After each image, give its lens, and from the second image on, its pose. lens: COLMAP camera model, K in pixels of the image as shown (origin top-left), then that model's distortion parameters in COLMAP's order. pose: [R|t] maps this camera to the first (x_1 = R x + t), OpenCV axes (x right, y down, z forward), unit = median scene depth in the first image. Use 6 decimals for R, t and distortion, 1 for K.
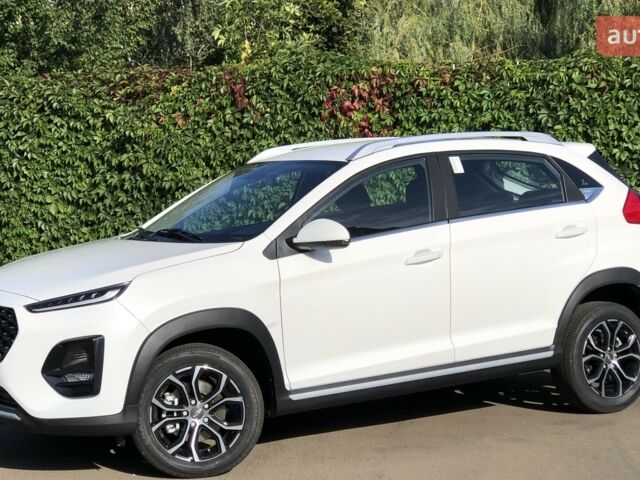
lens RADIAL K [[1396.4, 0, 320.0], [0, 1396.4, 240.0], [0, 0, 1]] dist [-0.110792, 1.784745]
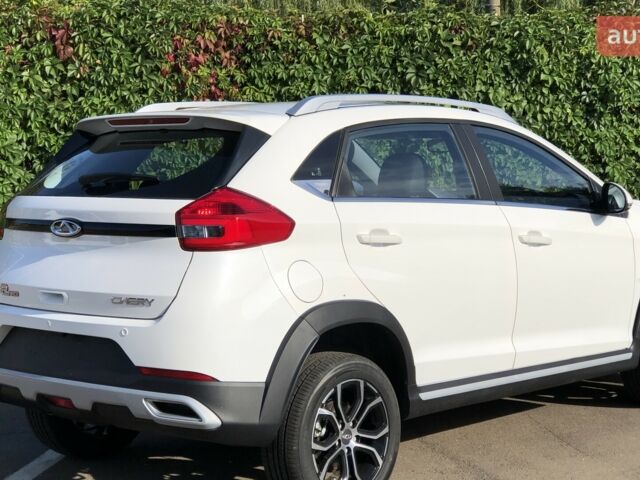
lens RADIAL K [[1382.6, 0, 302.1], [0, 1382.6, 239.8], [0, 0, 1]] dist [0.005439, 0.400886]
pose [[0.916529, -0.030417, 0.398809, -0.261911], [0.015773, 0.999077, 0.039949, -0.017815], [-0.399656, -0.030324, 0.916163, 0.188861]]
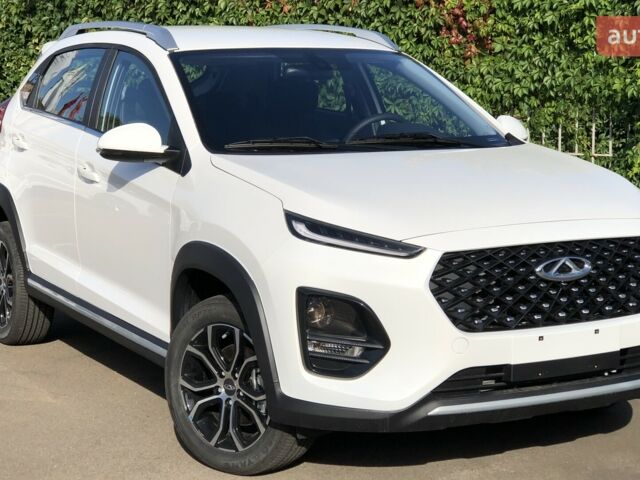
lens RADIAL K [[1396.4, 0, 320.0], [0, 1396.4, 240.0], [0, 0, 1]] dist [-0.110792, 1.784745]
pose [[0.897167, 0.075399, -0.435208, 0.351419], [-0.038672, 0.994947, 0.092651, -0.017167], [0.439994, -0.066294, 0.895550, 0.153706]]
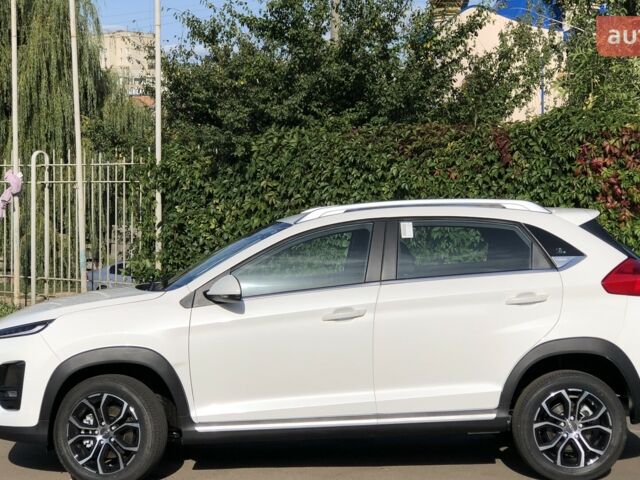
lens RADIAL K [[1396.4, 0, 320.0], [0, 1396.4, 240.0], [0, 0, 1]] dist [-0.110792, 1.784745]
pose [[0.873290, 0.036027, -0.485867, 0.336324], [-0.047907, 0.998779, -0.012048, -0.018227], [0.484840, 0.033798, 0.873950, 0.022732]]
